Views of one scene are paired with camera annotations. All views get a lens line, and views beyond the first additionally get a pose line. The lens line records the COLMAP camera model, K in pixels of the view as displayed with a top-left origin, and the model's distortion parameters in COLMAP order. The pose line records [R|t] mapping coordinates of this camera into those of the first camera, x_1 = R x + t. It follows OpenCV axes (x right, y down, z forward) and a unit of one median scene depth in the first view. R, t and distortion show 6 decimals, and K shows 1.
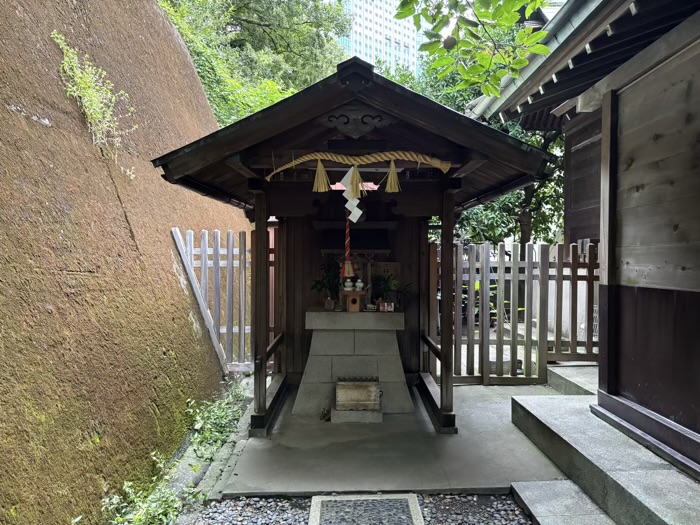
lens RADIAL K [[511.3, 0, 354.0], [0, 511.3, 260.2], [0, 0, 1]] dist [0.010105, -0.019982]
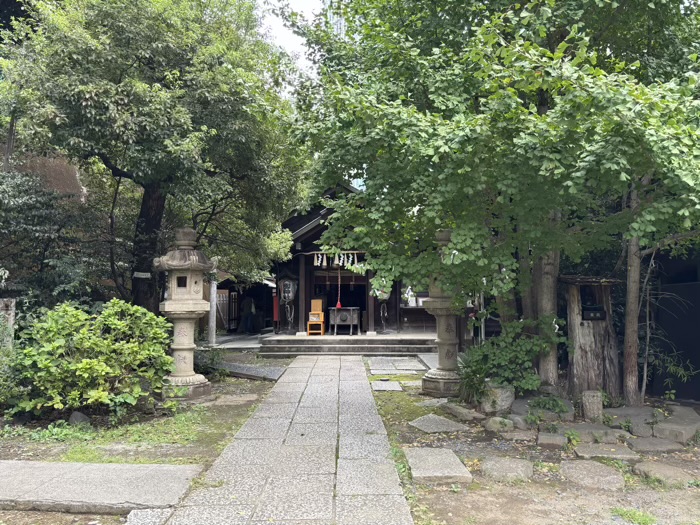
lens RADIAL K [[511.3, 0, 353.7], [0, 511.3, 255.7], [0, 0, 1]] dist [0.010105, -0.019982]
pose [[0.996673, -0.022524, -0.078327, 1.517804], [0.014521, 0.994752, -0.101279, 0.084827], [0.080197, 0.099804, 0.991770, -4.138513]]
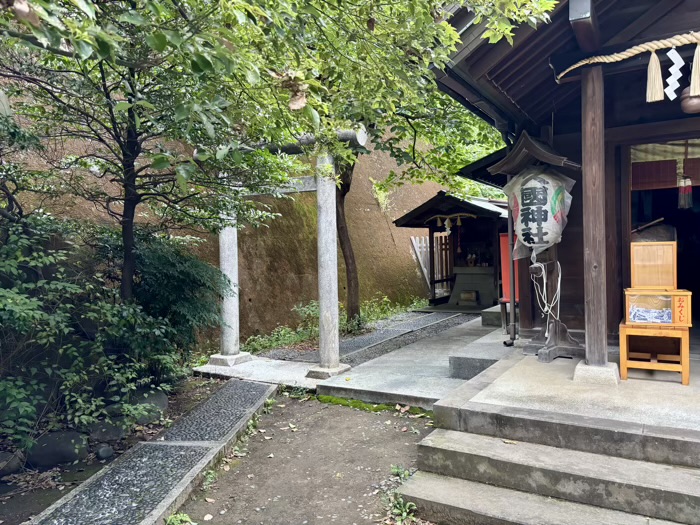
lens RADIAL K [[511.3, 0, 354.7], [0, 511.3, 255.6], [0, 0, 1]] dist [0.010105, -0.019982]
pose [[0.839718, -0.021761, -0.542587, 1.022116], [0.024475, 0.999698, -0.002217, 0.040990], [0.542471, -0.011419, 0.839997, -1.683060]]
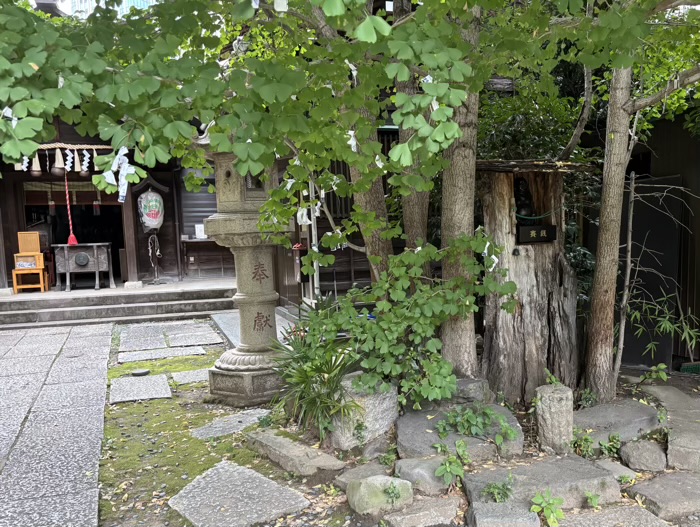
lens RADIAL K [[621.9, 0, 359.2], [0, 621.9, 292.9], [0, 0, 1]] dist [0.056655, 0.007022]
pose [[0.964920, -0.069497, 0.253178, 1.596330], [0.048300, 0.994859, 0.089005, 0.108879], [-0.258062, -0.073654, 0.963317, -3.398737]]
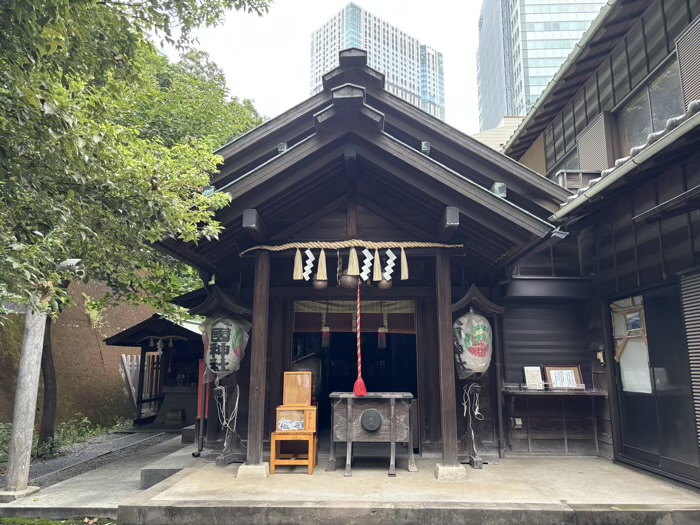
lens RADIAL K [[511.3, 0, 352.0], [0, 511.3, 261.2], [0, 0, 1]] dist [0.010105, -0.019982]
pose [[0.998702, -0.016512, -0.048192, 1.188377], [0.006214, 0.978435, -0.206460, 0.020592], [0.050562, 0.205892, 0.977268, -1.981062]]
